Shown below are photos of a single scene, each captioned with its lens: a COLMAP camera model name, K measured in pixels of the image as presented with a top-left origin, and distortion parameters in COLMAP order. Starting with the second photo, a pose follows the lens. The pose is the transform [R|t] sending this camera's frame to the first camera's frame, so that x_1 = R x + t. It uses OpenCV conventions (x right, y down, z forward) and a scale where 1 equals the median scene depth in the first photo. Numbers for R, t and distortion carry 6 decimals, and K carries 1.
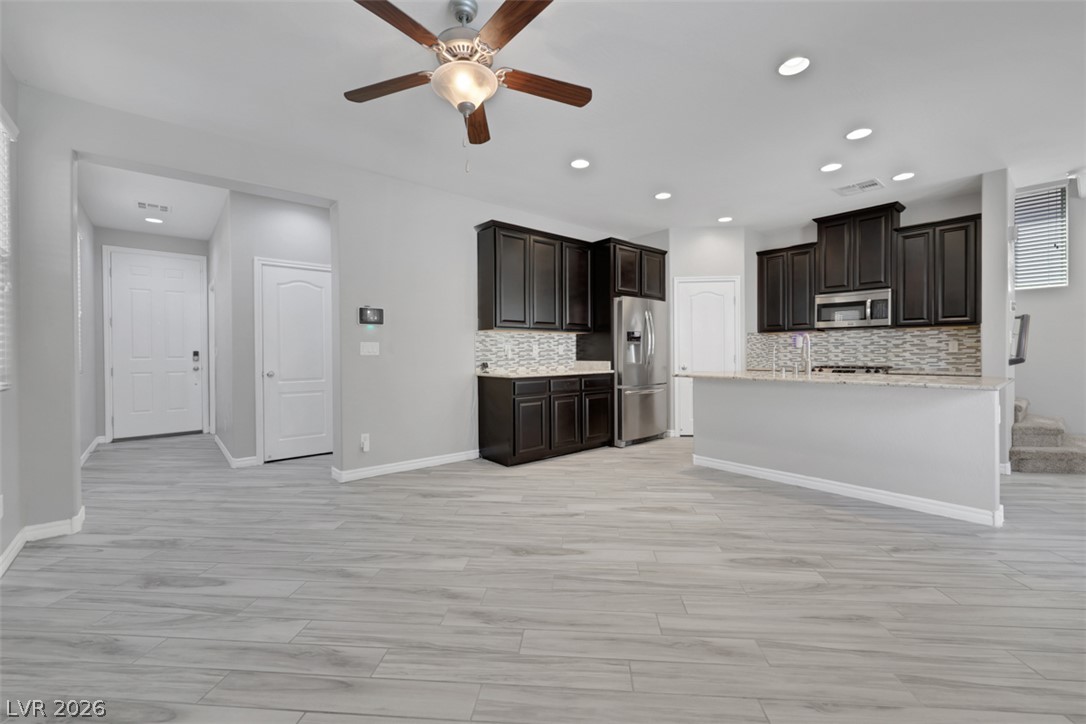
lens RADIAL K [[446.6, 0, 547.2], [0, 446.6, 356.1], [0, 0, 1]] dist [0.002309, 0.000340]
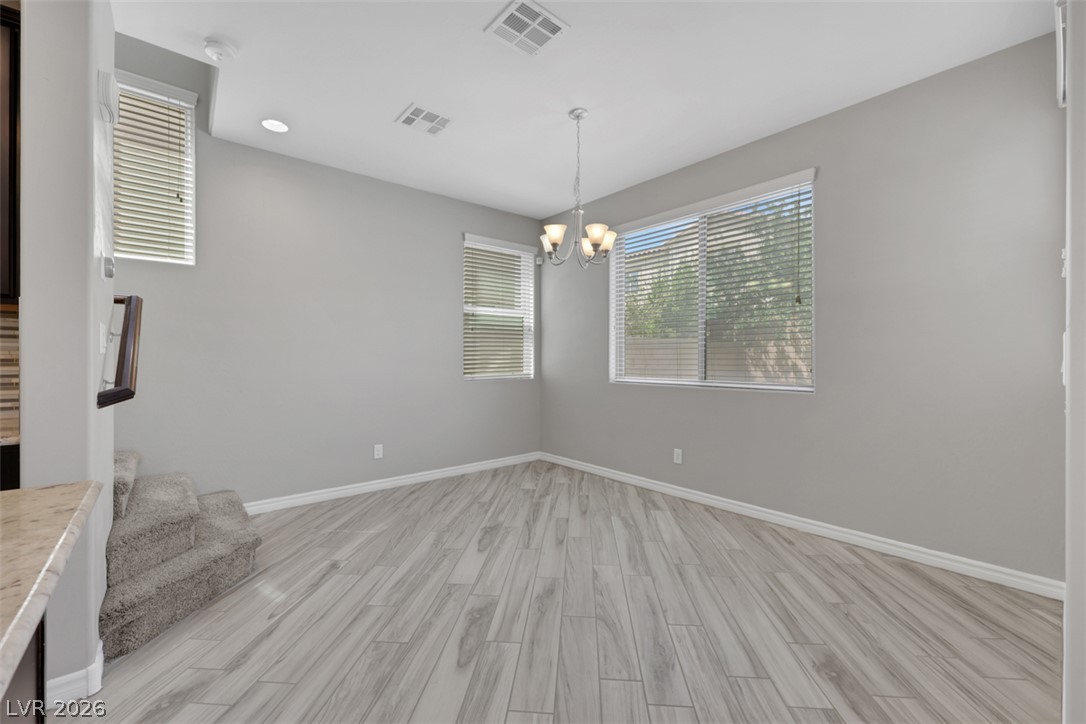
lens RADIAL K [[442.4, 0, 540.5], [0, 442.4, 359.5], [0, 0, 1]] dist [0.000871, 0.000016]
pose [[0.004752, 0.005074, 0.999976, 0.603926], [0.008231, 0.999953, -0.005113, -0.016632], [-0.999955, 0.008255, 0.004710, 0.571031]]
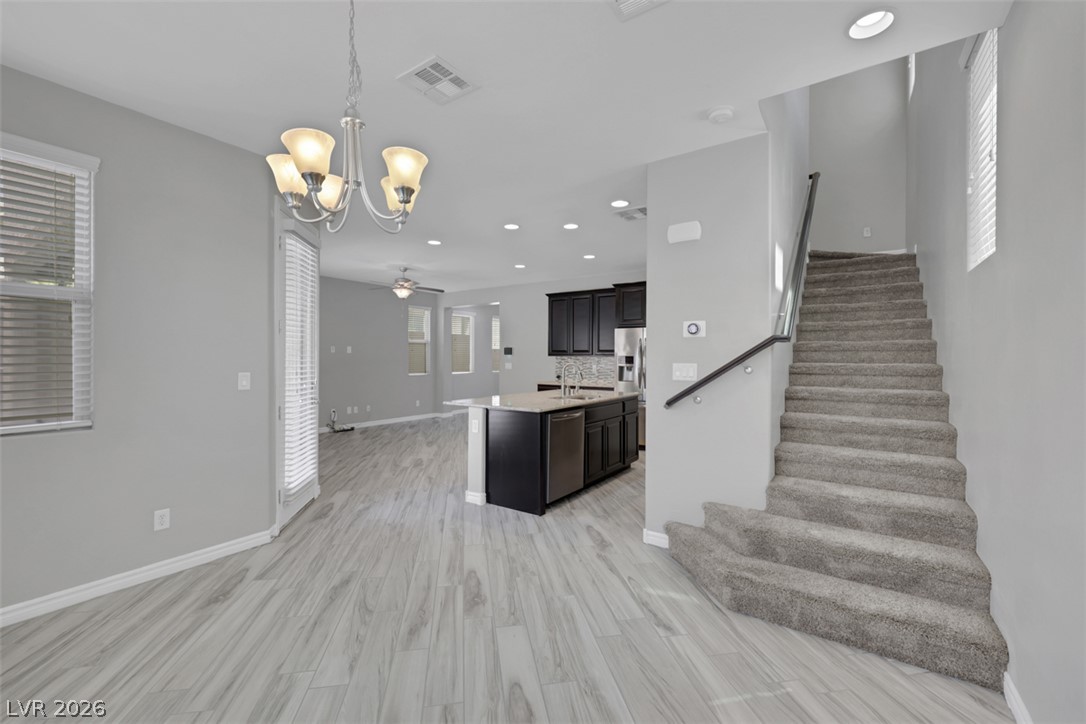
lens RADIAL K [[442.4, 0, 540.5], [0, 442.4, 359.5], [0, 0, 1]] dist [0.000871, 0.000016]
pose [[0.257954, 0.009598, -0.966110, 1.557615], [-0.014228, 0.999880, 0.006134, -0.058484], [0.966052, 0.012163, 0.258060, 0.570980]]
